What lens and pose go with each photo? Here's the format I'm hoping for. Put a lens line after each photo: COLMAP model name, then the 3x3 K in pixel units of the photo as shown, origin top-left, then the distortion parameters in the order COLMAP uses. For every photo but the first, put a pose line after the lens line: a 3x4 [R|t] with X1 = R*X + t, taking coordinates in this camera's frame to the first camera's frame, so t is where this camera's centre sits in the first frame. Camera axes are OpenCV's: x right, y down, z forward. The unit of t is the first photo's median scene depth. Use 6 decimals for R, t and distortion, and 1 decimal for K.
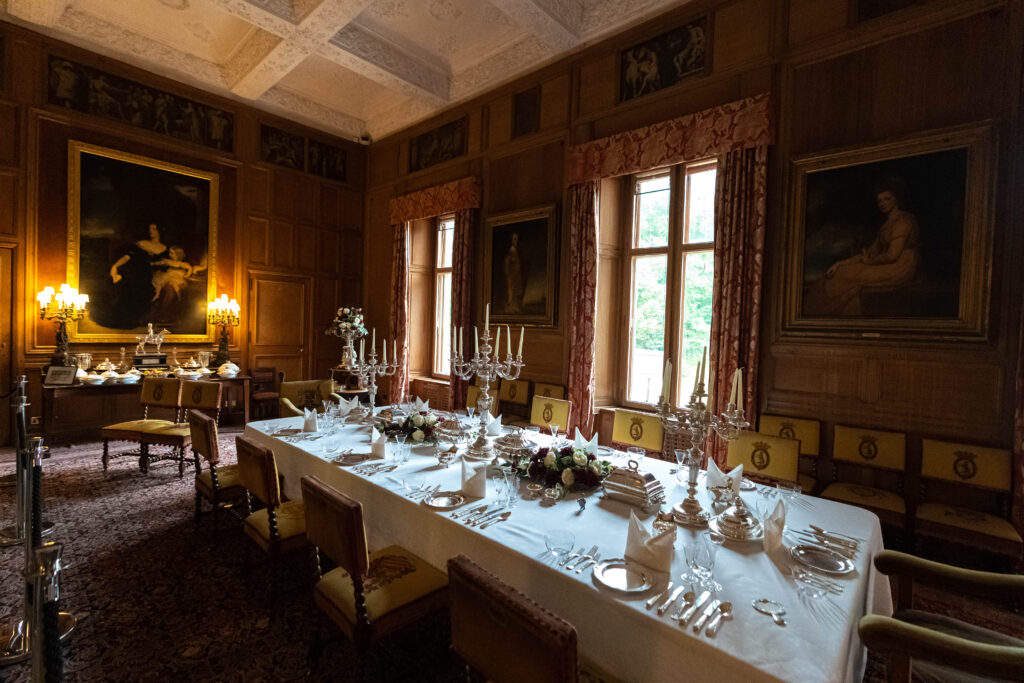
lens RADIAL K [[463.1, 0, 512.0], [0, 463.1, 341.5], [0, 0, 1]] dist [-0.085689, 0.033657]
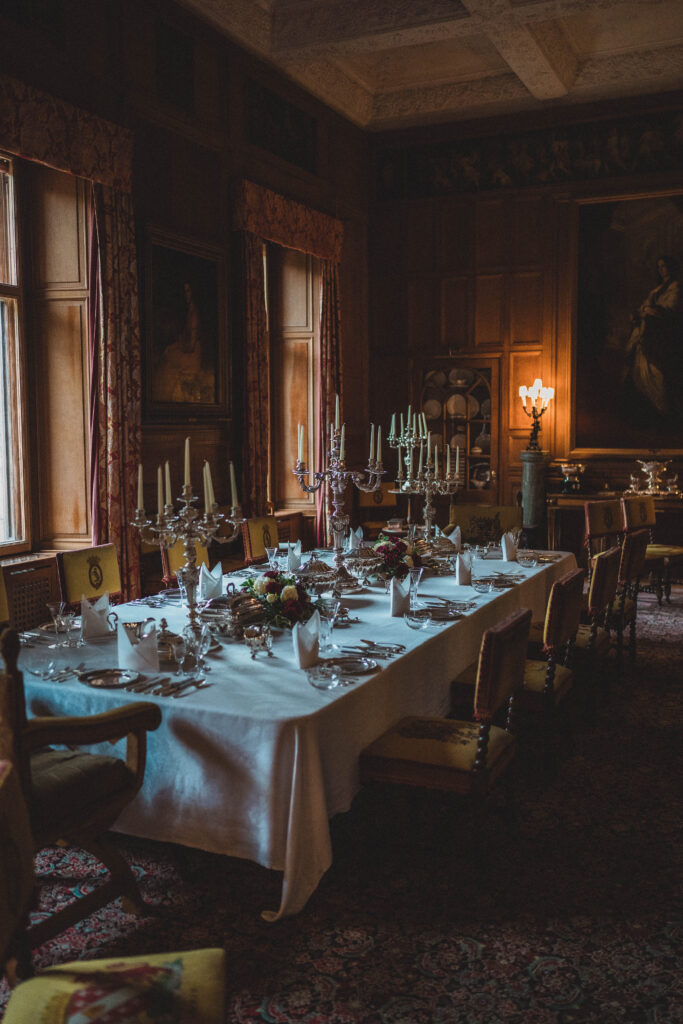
lens RADIAL K [[997.2, 0, 341.5], [0, 997.2, 512.0], [0, 0, 1]] dist [0.006312, 0.005521]
pose [[-0.292317, -0.120929, 0.948645, -1.542546], [0.016631, 0.991180, 0.131475, -0.108064], [-0.956177, 0.054209, -0.287728, 1.348893]]
